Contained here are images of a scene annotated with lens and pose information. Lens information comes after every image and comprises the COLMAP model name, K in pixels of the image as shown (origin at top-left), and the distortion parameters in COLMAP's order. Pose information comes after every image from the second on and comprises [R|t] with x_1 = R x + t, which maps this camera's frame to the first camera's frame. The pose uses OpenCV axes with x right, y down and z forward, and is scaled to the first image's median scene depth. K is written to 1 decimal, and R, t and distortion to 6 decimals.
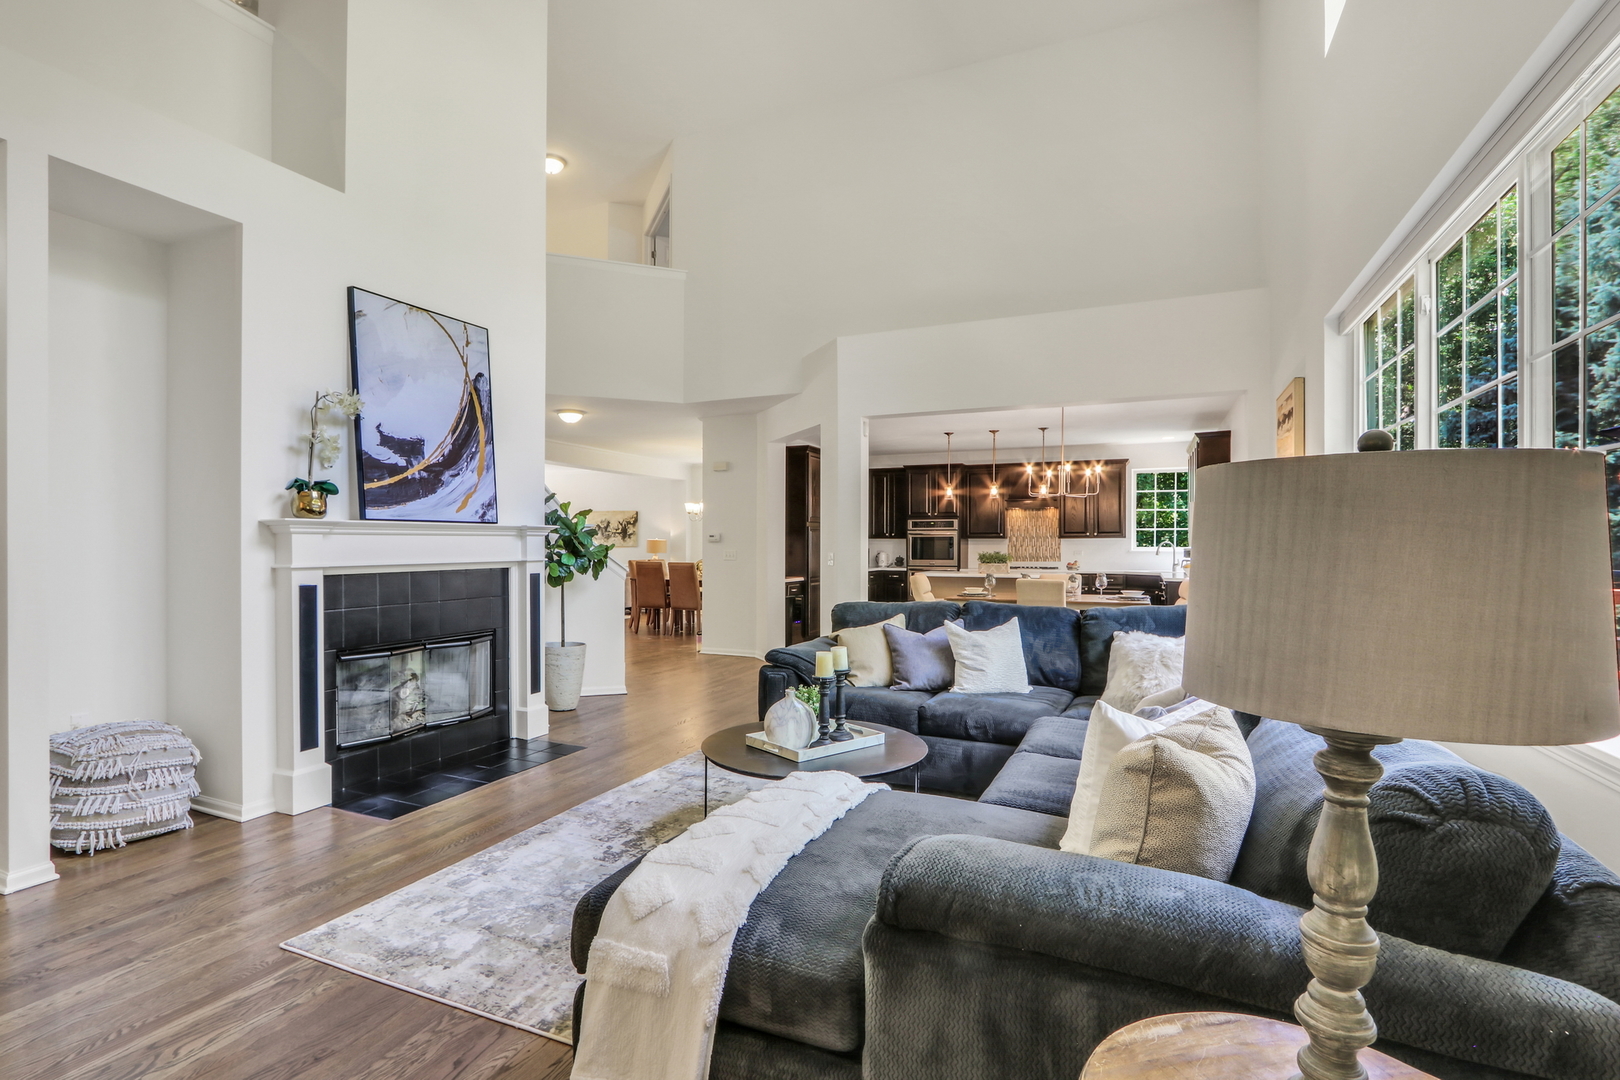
lens RADIAL K [[783.3, 0, 791.3], [0, 783.3, 558.6], [0, 0, 1]] dist [-0.014242, -0.000210]
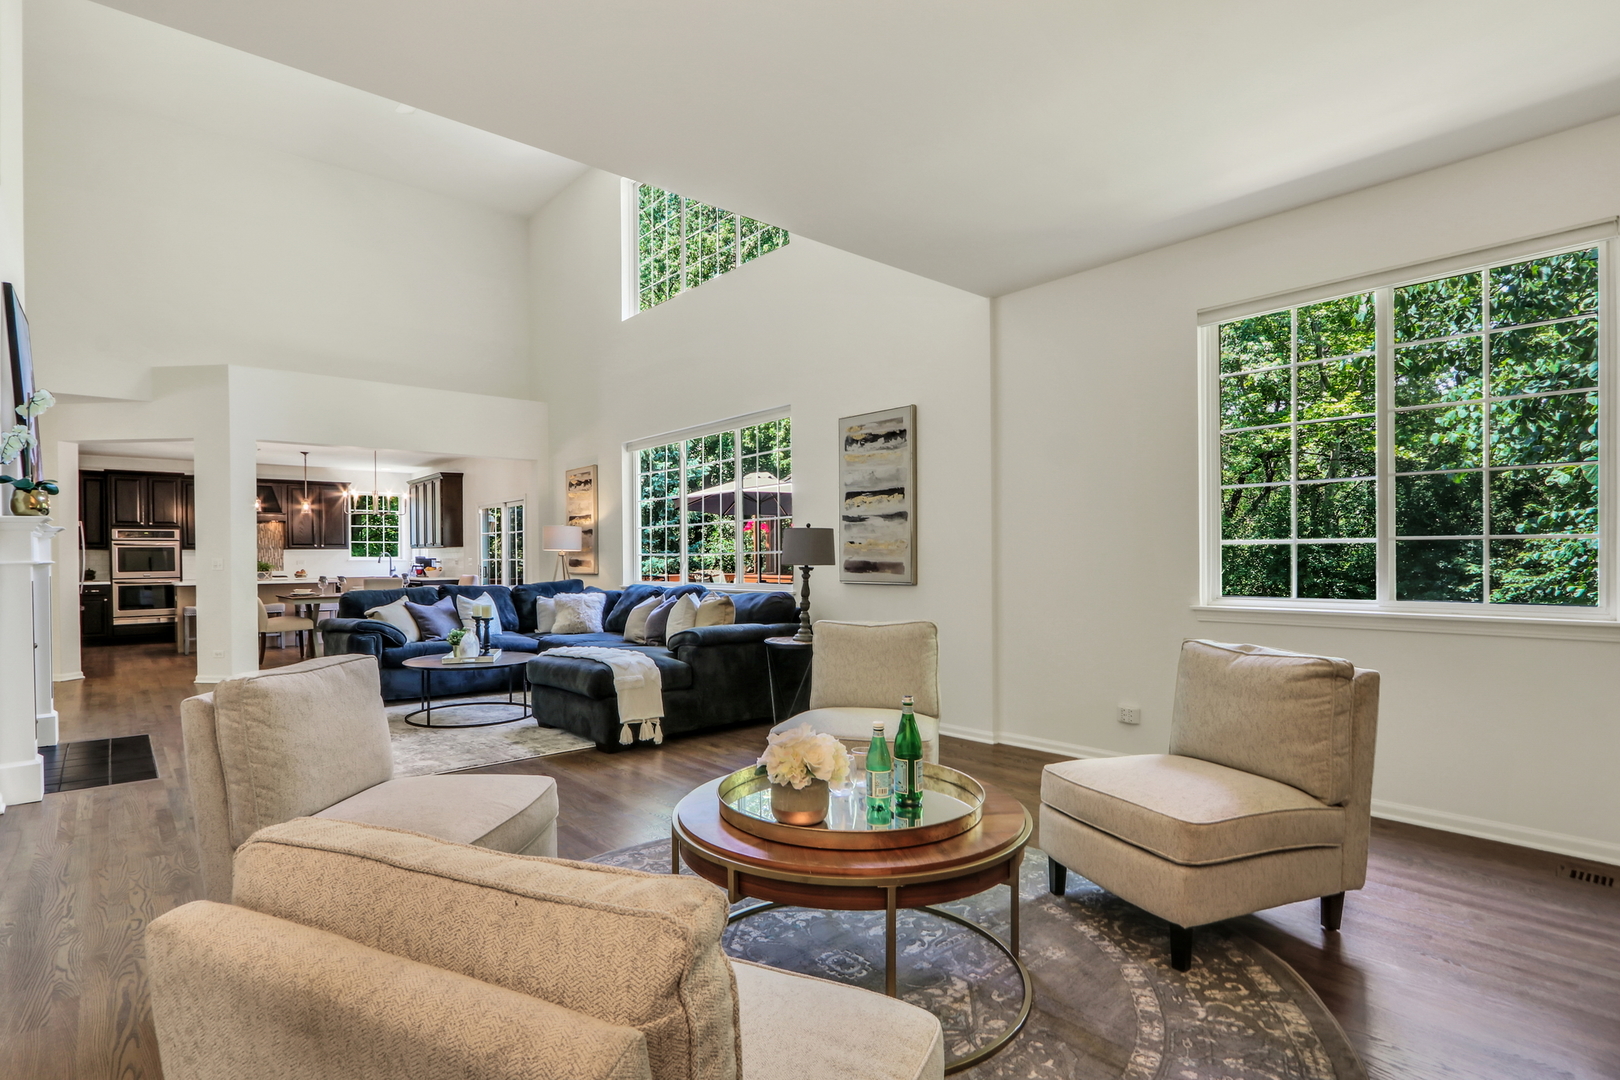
lens RADIAL K [[805.8, 0, 787.7], [0, 805.8, 571.5], [0, 0, 1]] dist [-0.003824, -0.000795]
pose [[0.429084, -0.018627, 0.903072, -1.005749], [0.024571, 0.999658, 0.008944, 0.032371], [-0.902930, 0.018352, 0.429395, -0.323763]]
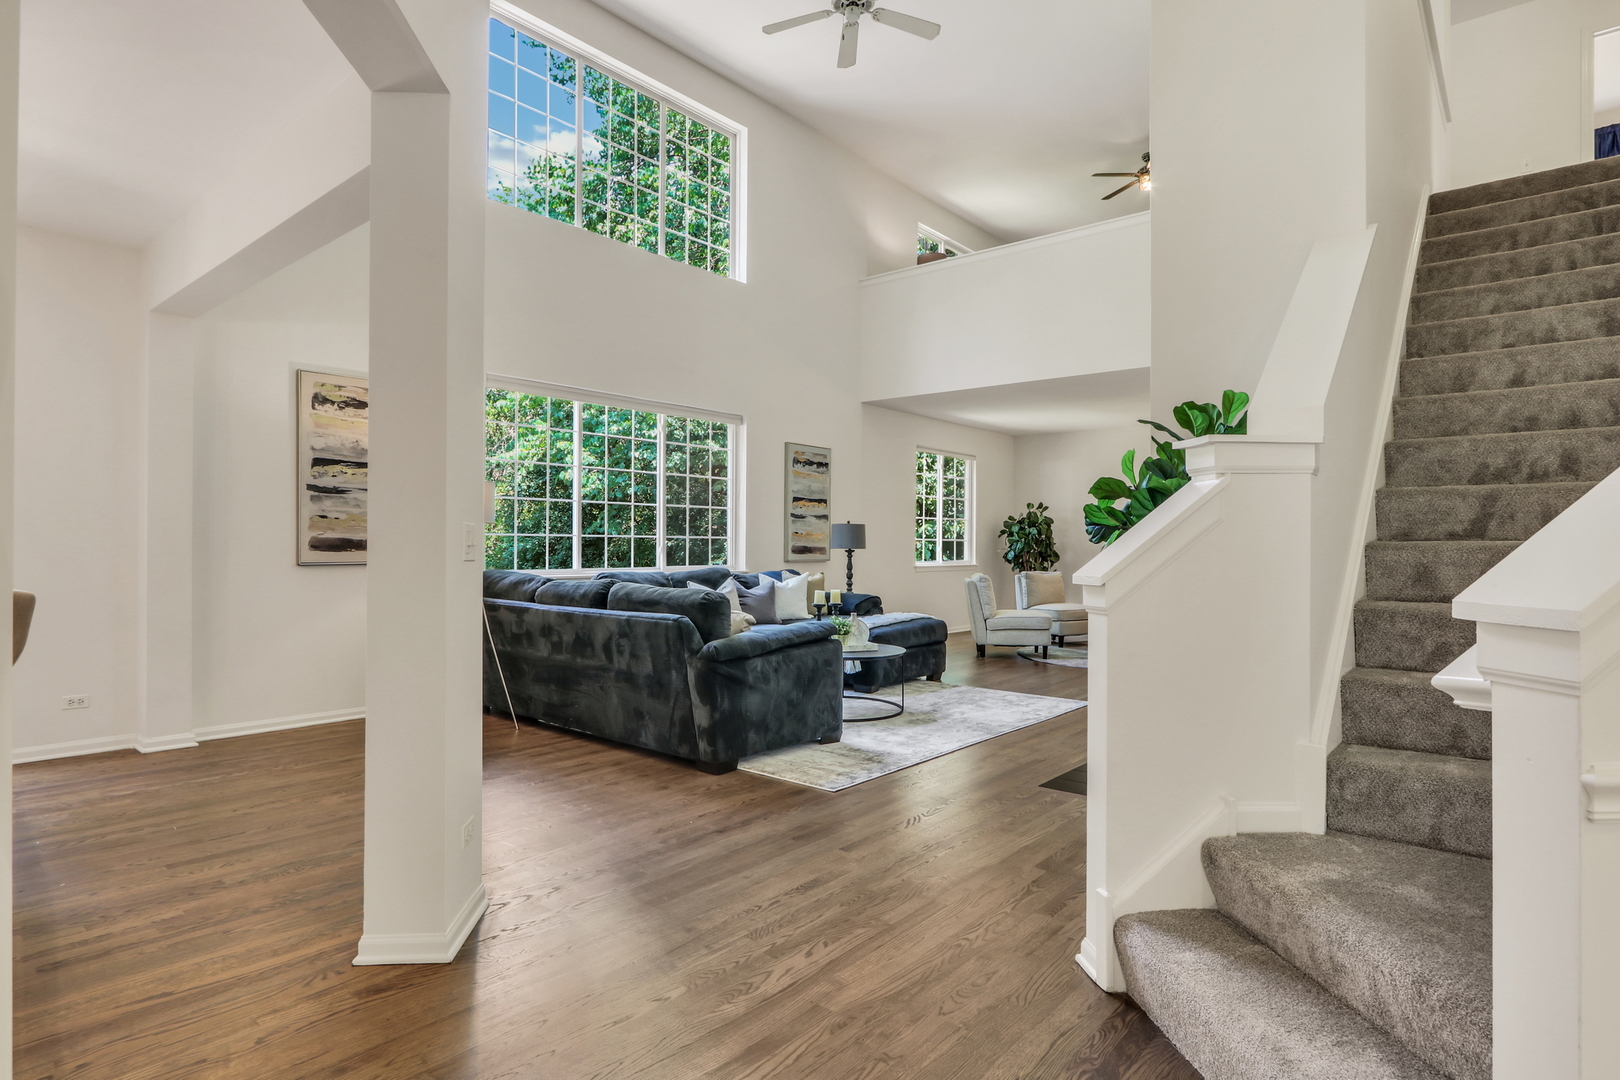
lens RADIAL K [[861.9, 0, 793.3], [0, 861.9, 542.1], [0, 0, 1]] dist [-0.001761, 0.000007]
pose [[-0.959026, -0.005696, 0.283261, -0.304740], [-0.001879, 0.999904, 0.013745, -0.007785], [-0.283312, 0.012649, -0.958944, 2.132721]]
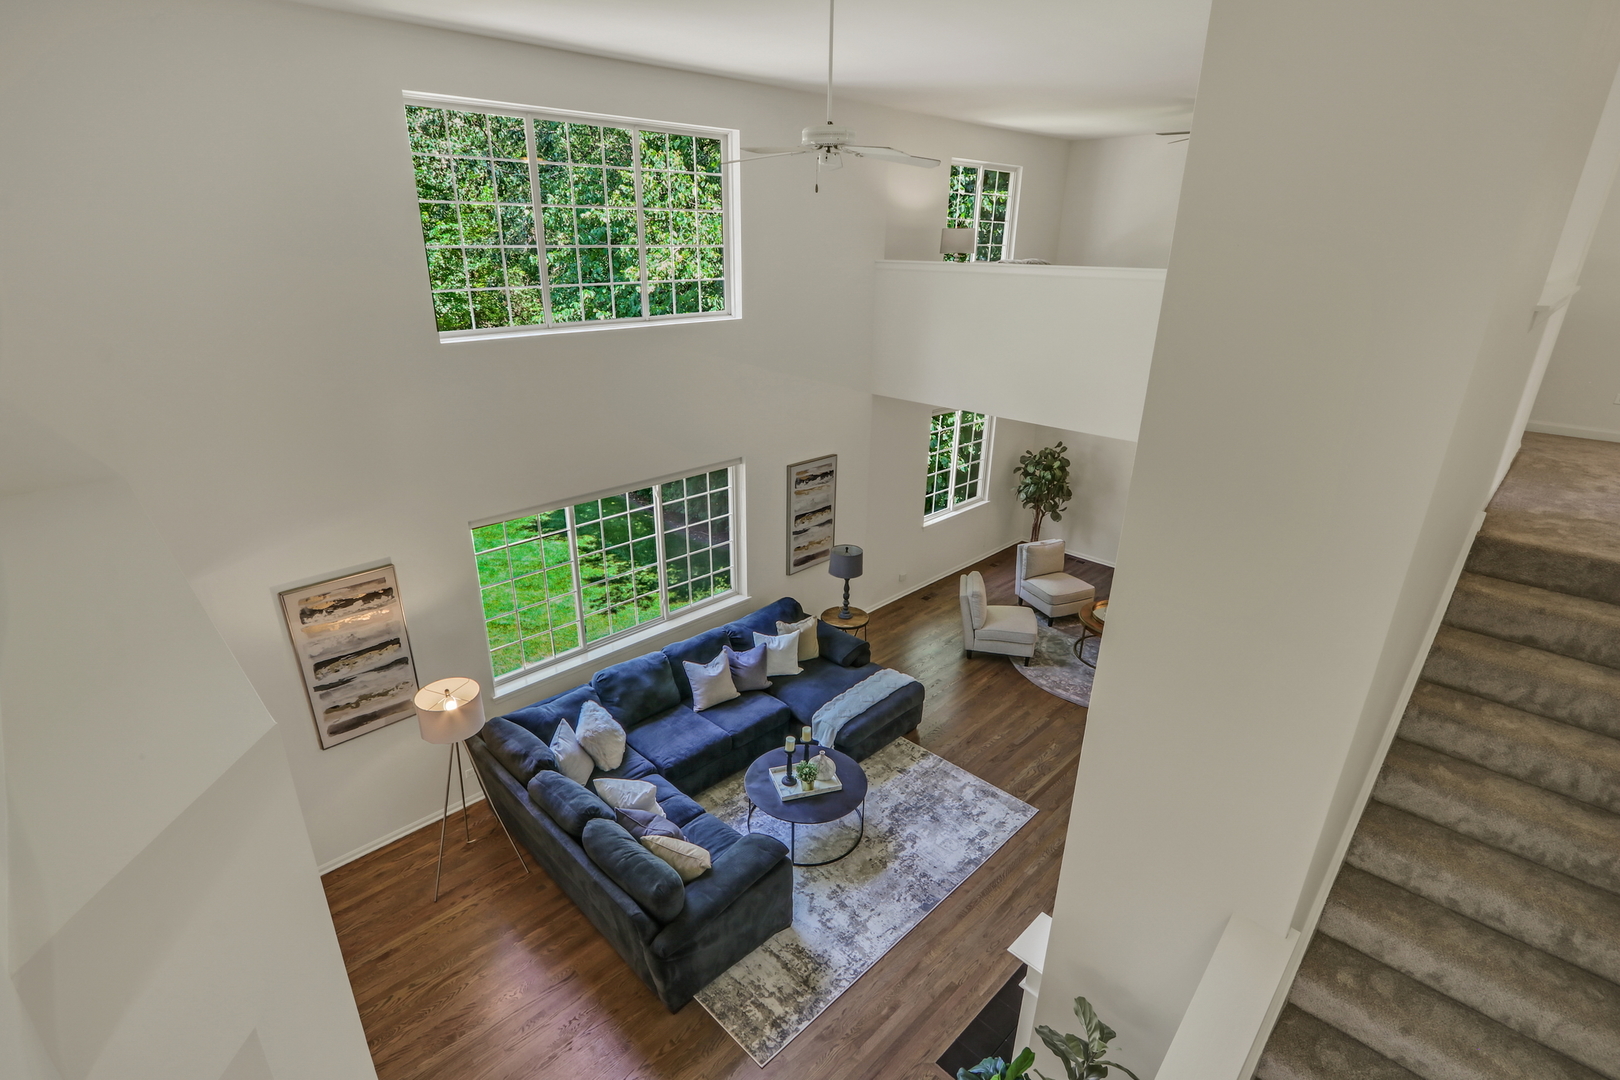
lens RADIAL K [[783.3, 0, 791.3], [0, 783.3, 558.6], [0, 0, 1]] dist [-0.014242, -0.000210]
pose [[-0.932436, -0.142277, 0.332144, -0.365423], [-0.001542, 0.920774, 0.390093, -0.737112], [-0.361331, 0.363224, -0.858783, 1.853347]]
